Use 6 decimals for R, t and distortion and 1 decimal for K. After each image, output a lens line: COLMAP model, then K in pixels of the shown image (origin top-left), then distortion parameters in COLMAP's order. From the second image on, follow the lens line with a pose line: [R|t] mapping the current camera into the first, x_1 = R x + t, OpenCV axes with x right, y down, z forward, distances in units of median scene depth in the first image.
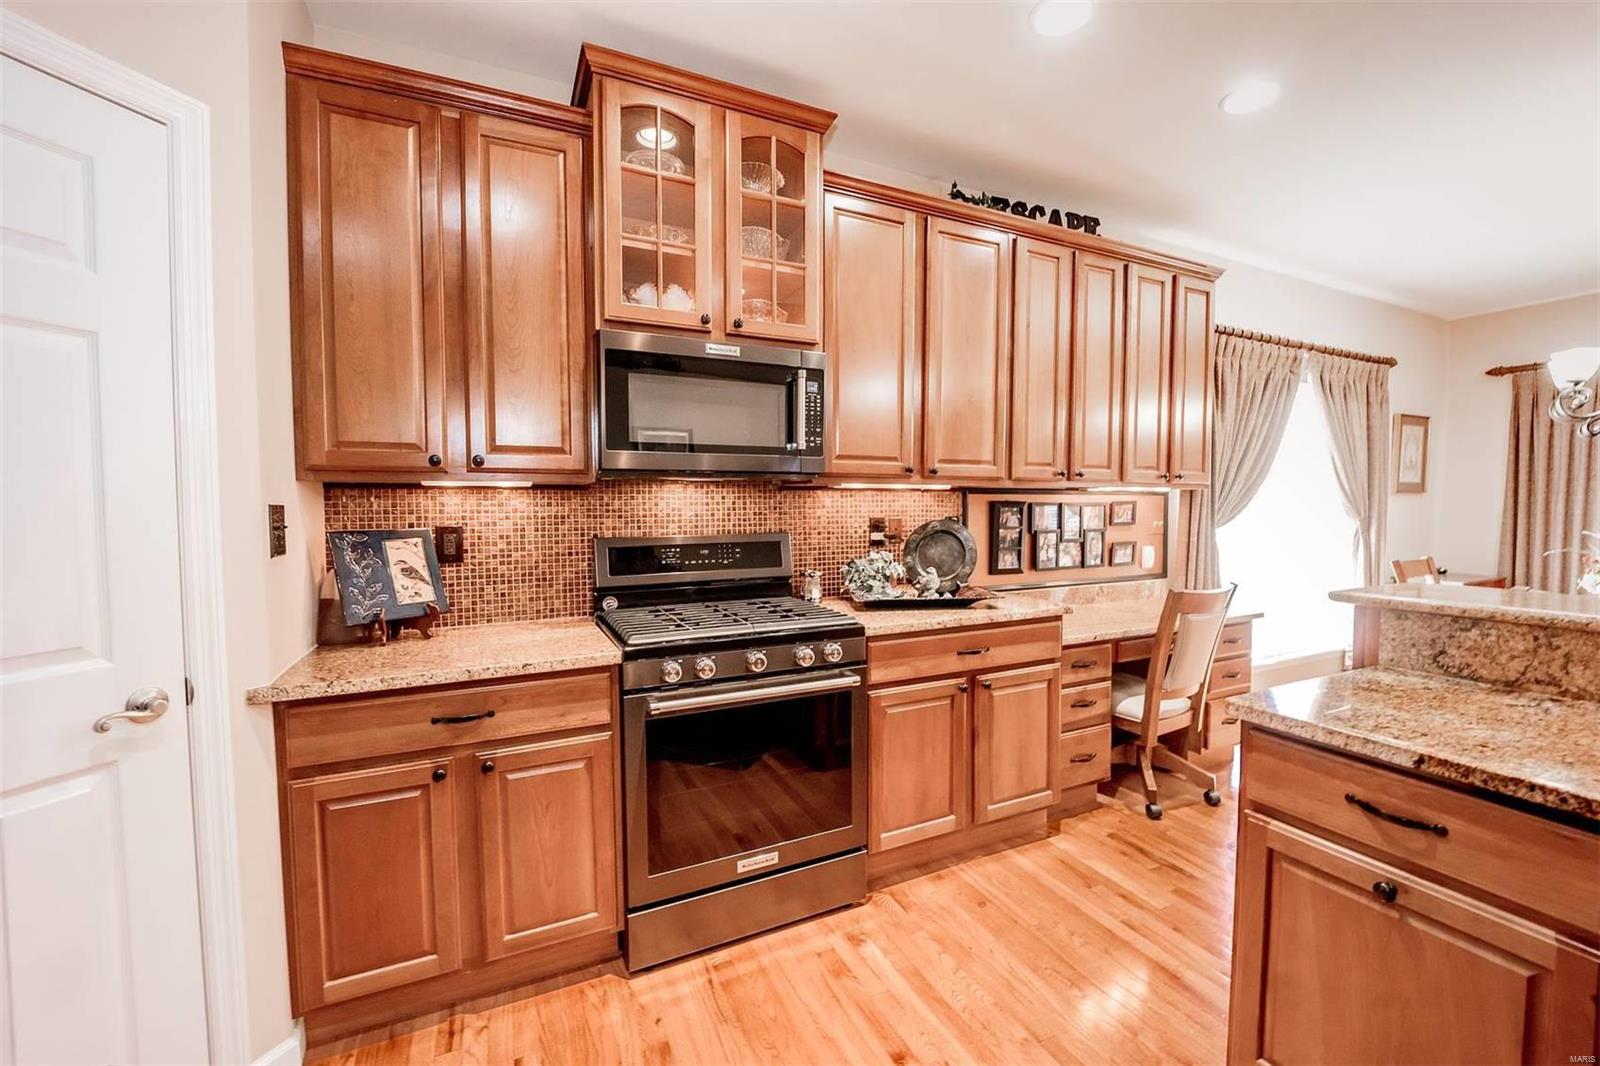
lens RADIAL K [[645.2, 0, 803.6], [0, 645.2, 529.8], [0, 0, 1]] dist [-0.005080, -0.007631]
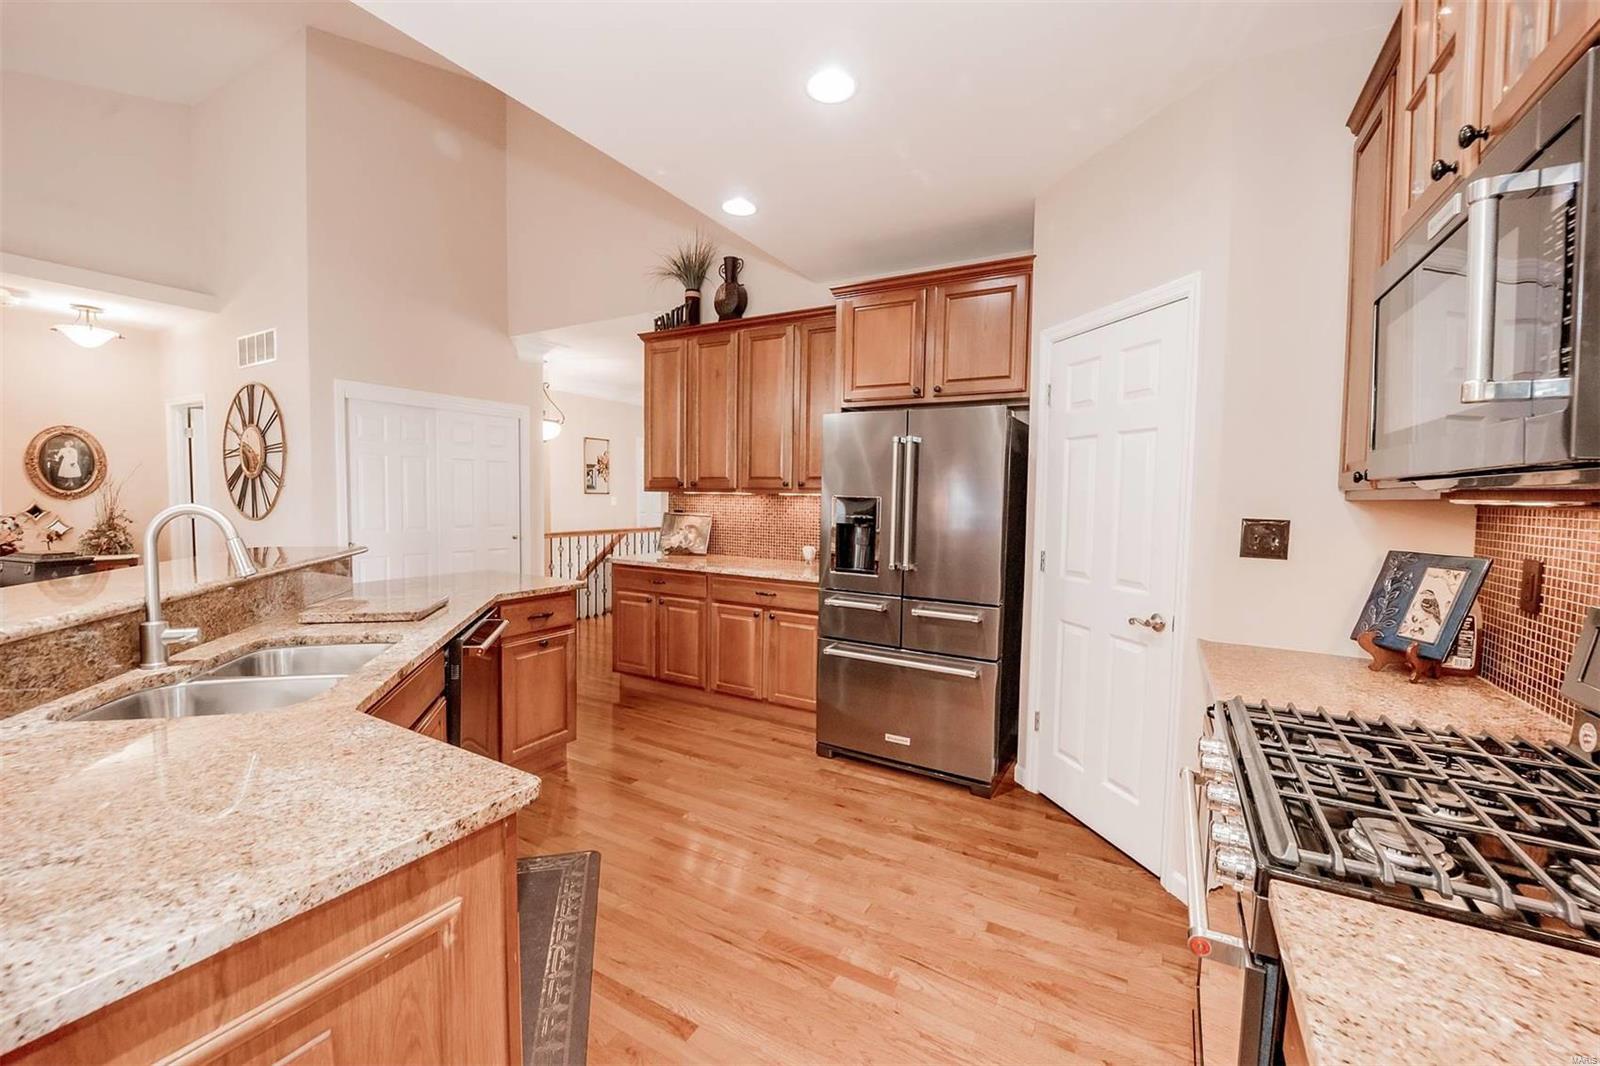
lens RADIAL K [[645.2, 0, 803.6], [0, 645.2, 529.8], [0, 0, 1]] dist [-0.005080, -0.007631]
pose [[-0.813982, 0.021655, -0.580487, 0.449527], [-0.037662, 0.995235, 0.089938, -0.063544], [0.579668, 0.095071, -0.809288, 0.952005]]
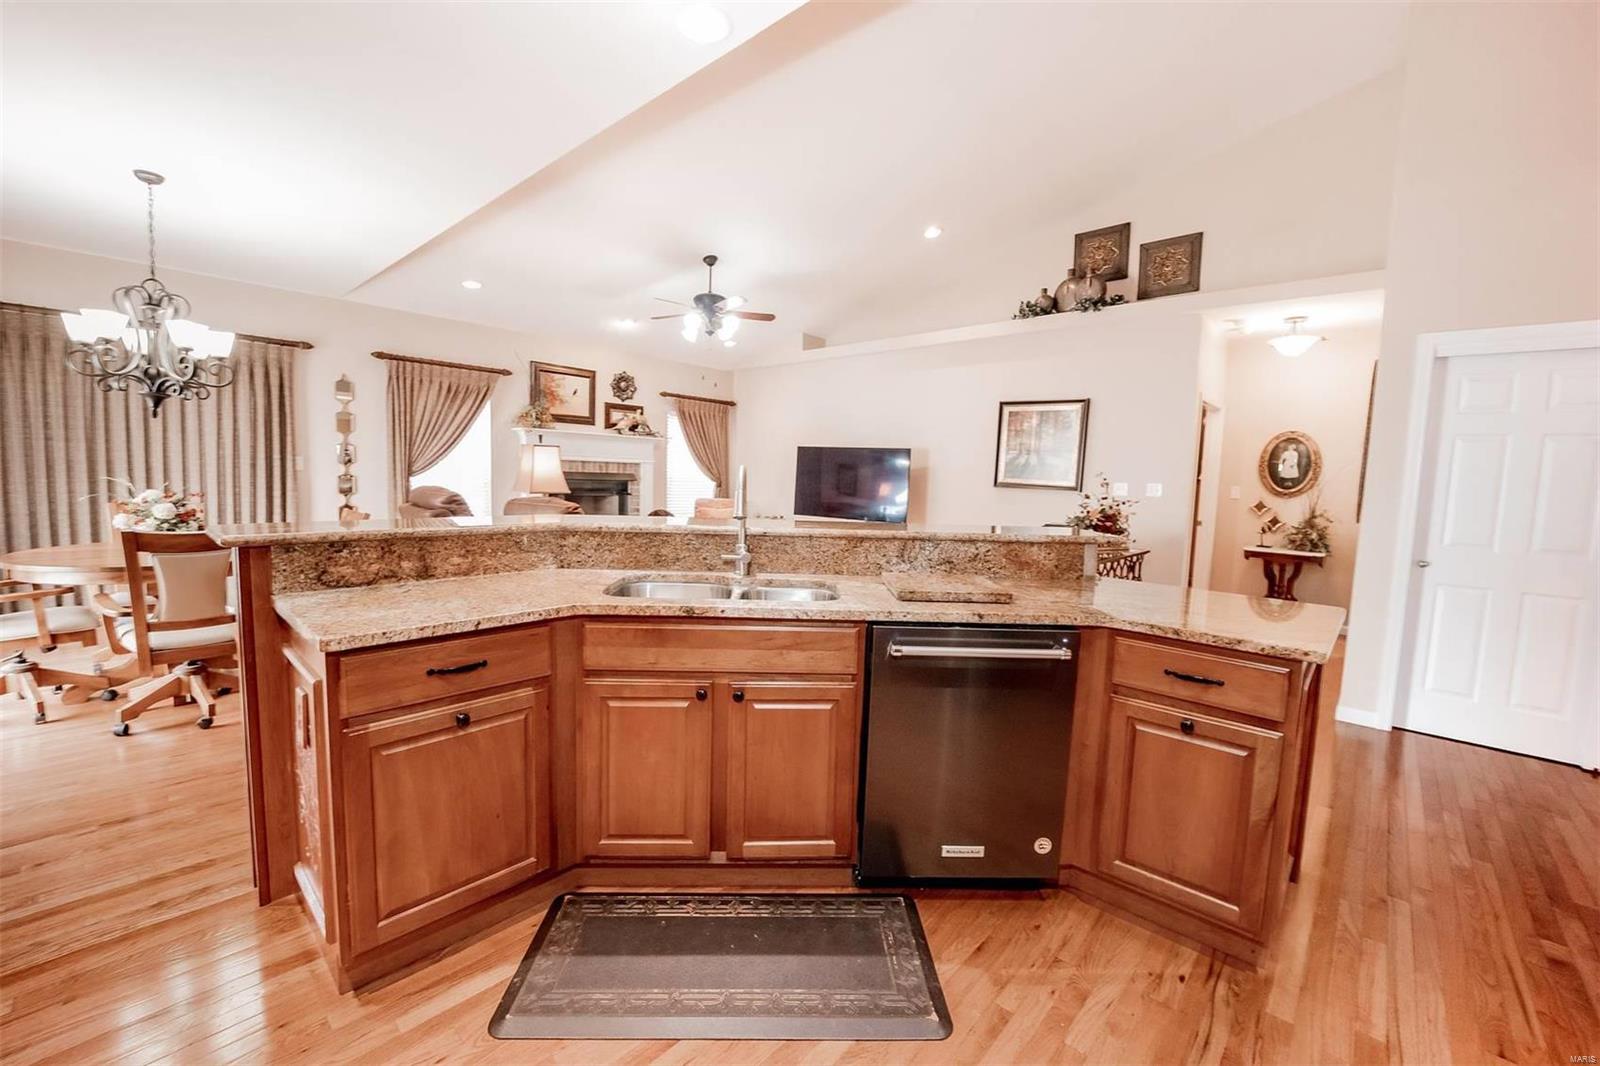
lens RADIAL K [[645.2, 0, 803.6], [0, 645.2, 529.8], [0, 0, 1]] dist [-0.005080, -0.007631]
pose [[-0.378536, -0.087884, 0.921405, -0.319689], [0.006311, 0.995214, 0.097516, -0.006467], [-0.925565, 0.042728, -0.376169, 0.349683]]
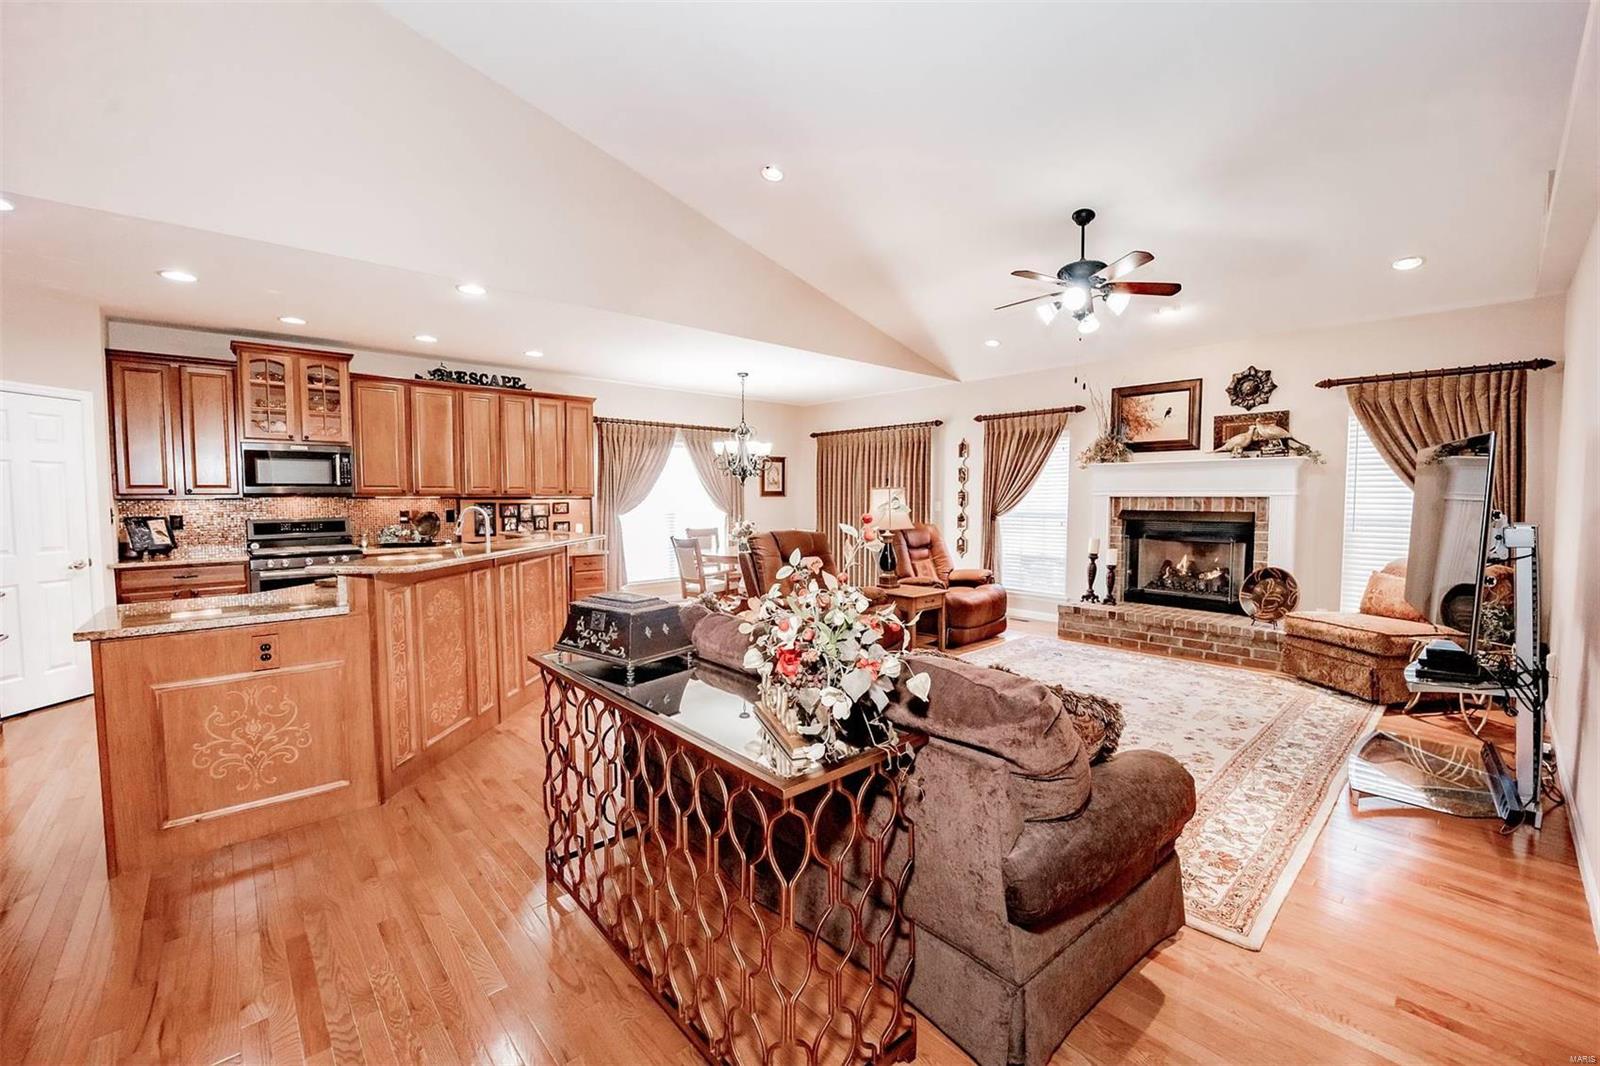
lens RADIAL K [[645.2, 0, 803.6], [0, 645.2, 529.8], [0, 0, 1]] dist [-0.005080, -0.007631]
pose [[0.957725, -0.013707, 0.287358, 0.932282], [0.010435, 0.999862, 0.012918, 0.038824], [-0.287495, -0.009374, 0.957736, -1.803871]]
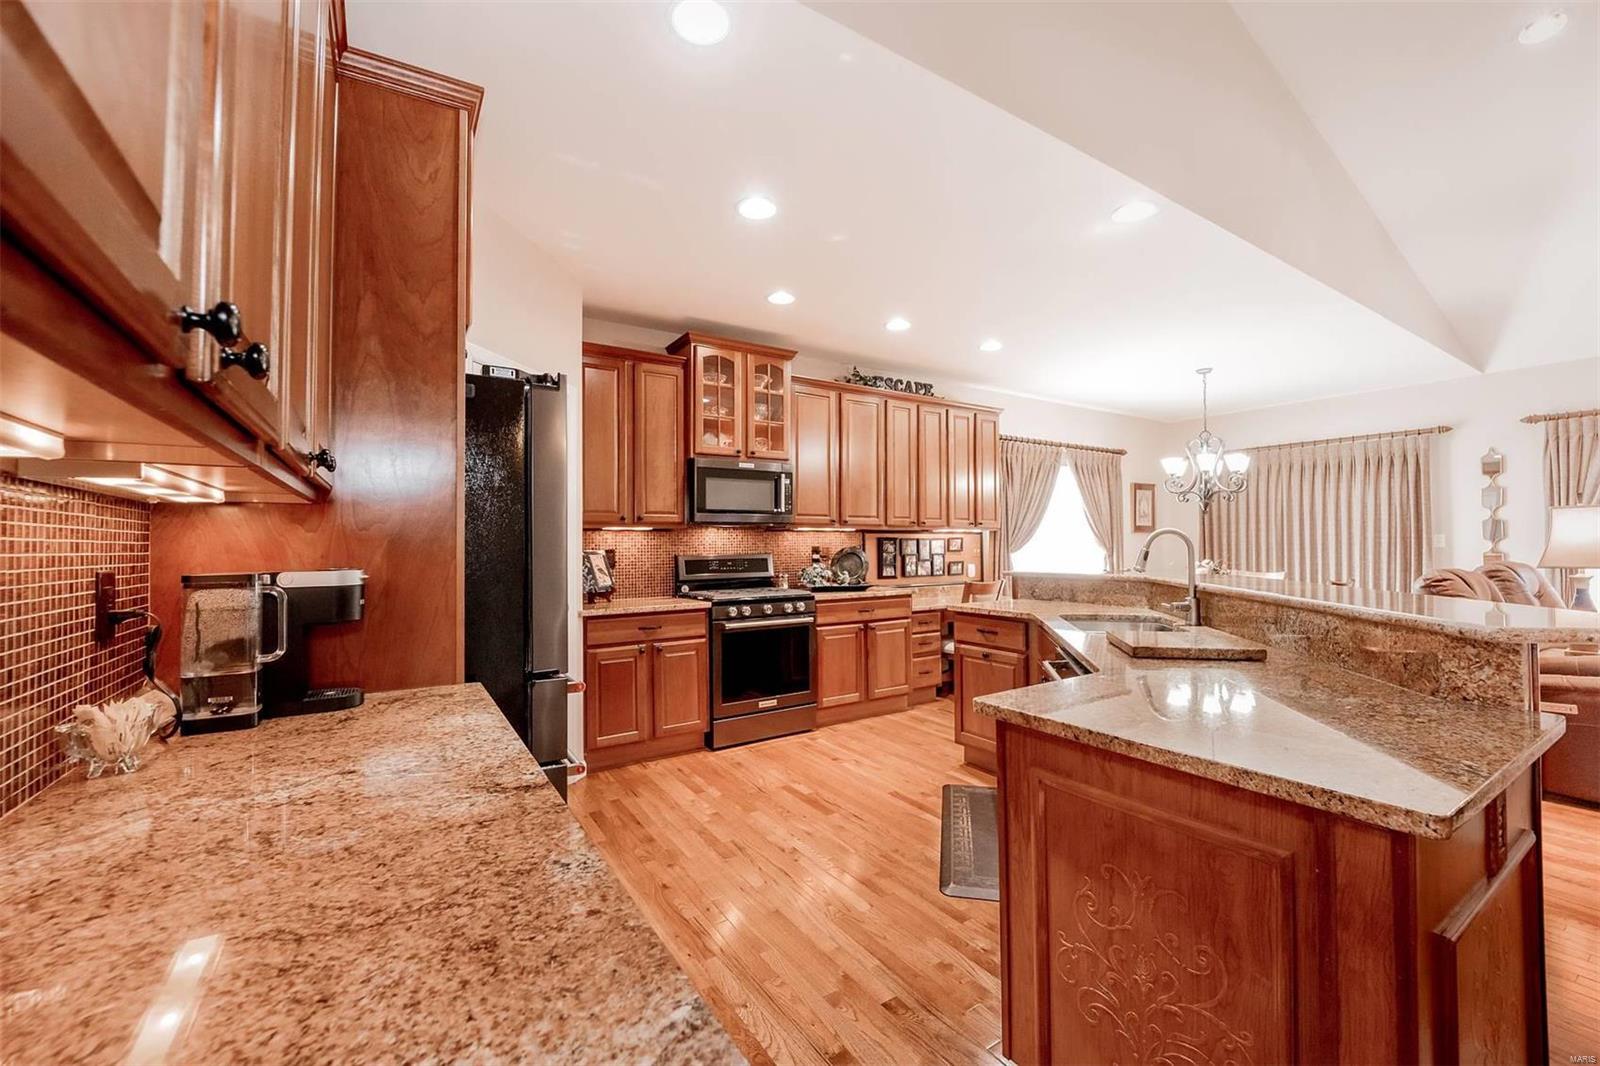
lens RADIAL K [[645.2, 0, 803.6], [0, 645.2, 529.8], [0, 0, 1]] dist [-0.005080, -0.007631]
pose [[0.991714, -0.001042, 0.128459, -0.180016], [0.009192, 0.997979, -0.062870, 0.056640], [-0.128134, 0.063530, 0.989720, -0.933563]]
